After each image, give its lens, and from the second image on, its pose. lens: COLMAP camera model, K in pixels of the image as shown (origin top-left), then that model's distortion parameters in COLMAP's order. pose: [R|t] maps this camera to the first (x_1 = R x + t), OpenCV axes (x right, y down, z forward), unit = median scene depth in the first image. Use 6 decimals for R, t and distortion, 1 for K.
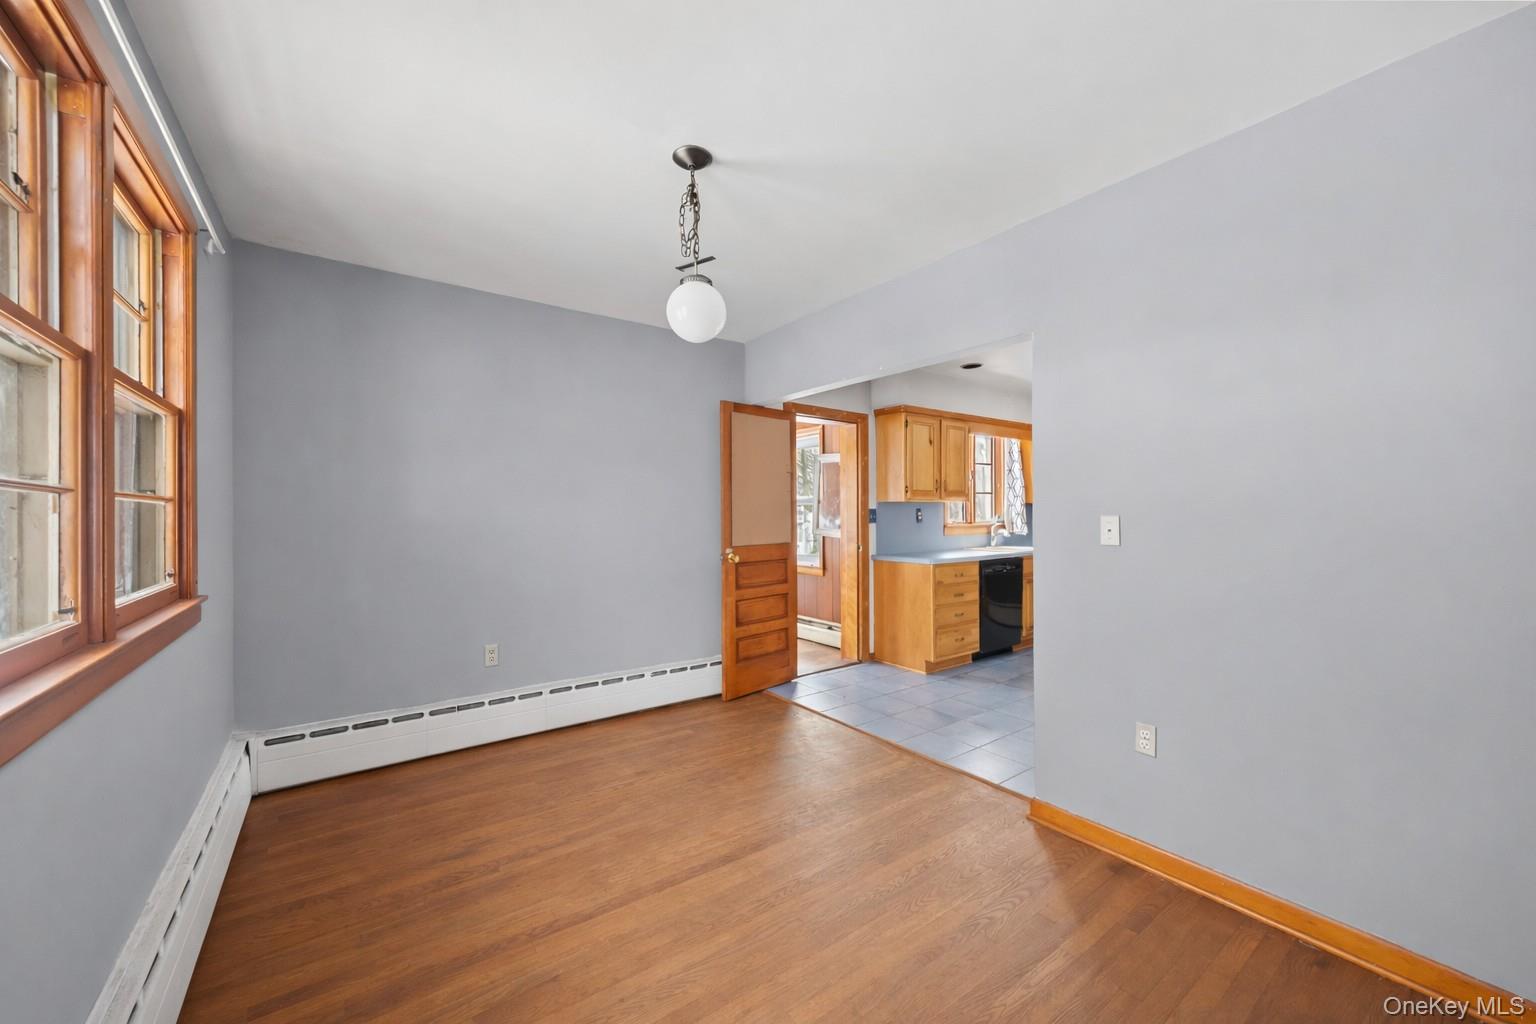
lens RADIAL K [[624.1, 0, 754.6], [0, 624.1, 514.6], [0, 0, 1]] dist [-0.001245, 0.000183]
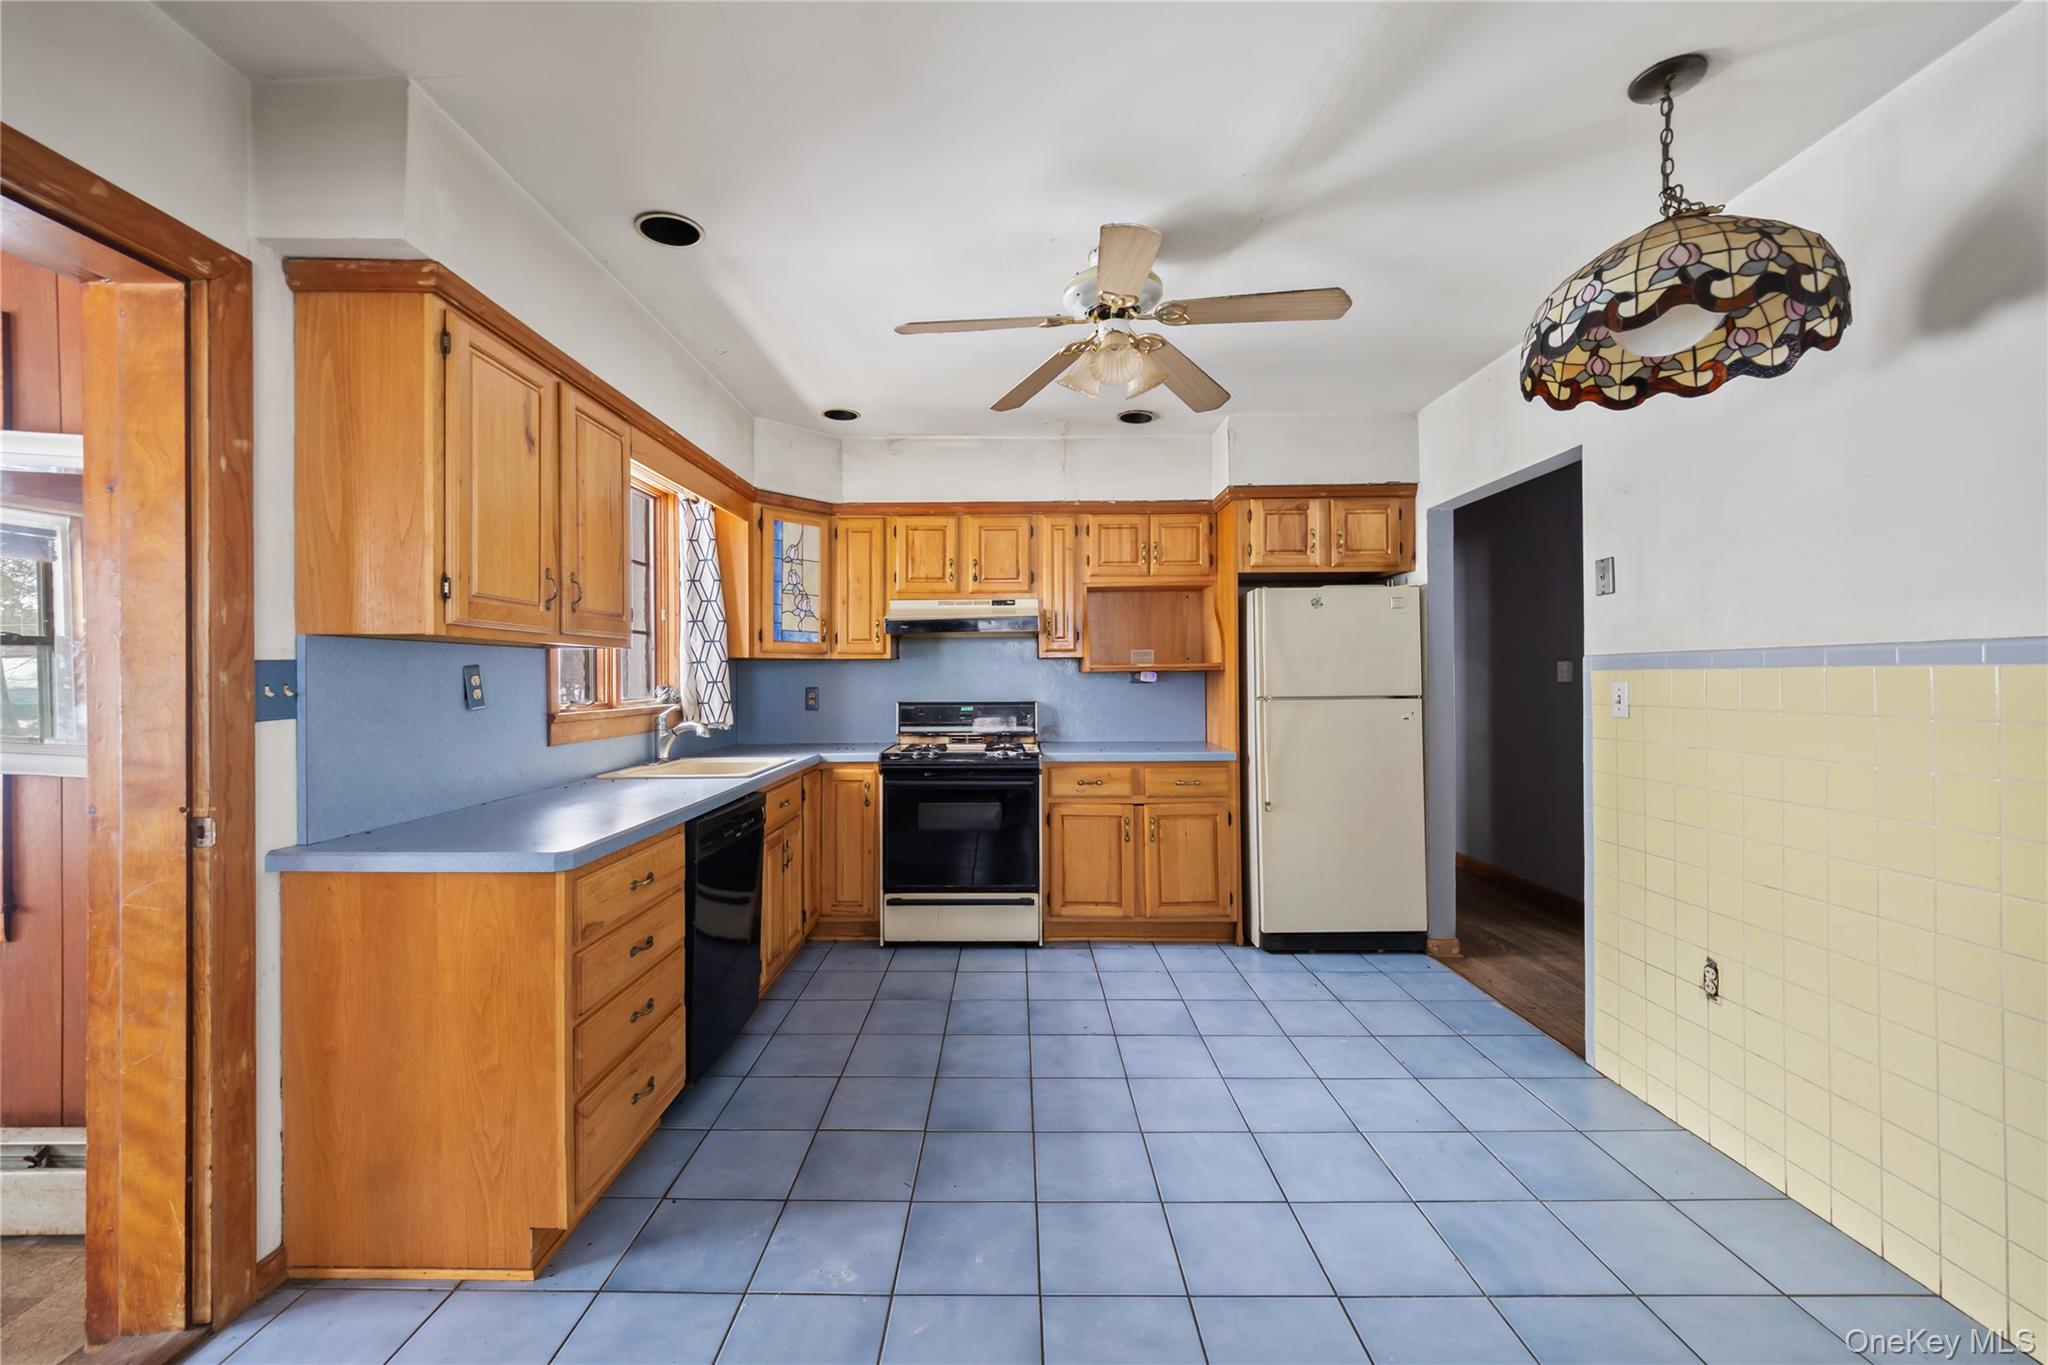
lens RADIAL K [[832.1, 0, 1006.1], [0, 832.1, 686.0], [0, 0, 1]] dist [-0.001245, 0.000183]
pose [[0.612755, 0.000934, 0.790272, 0.107396], [-0.005564, 0.999980, 0.003133, -0.001717], [-0.790253, -0.006317, 0.612748, 0.577242]]
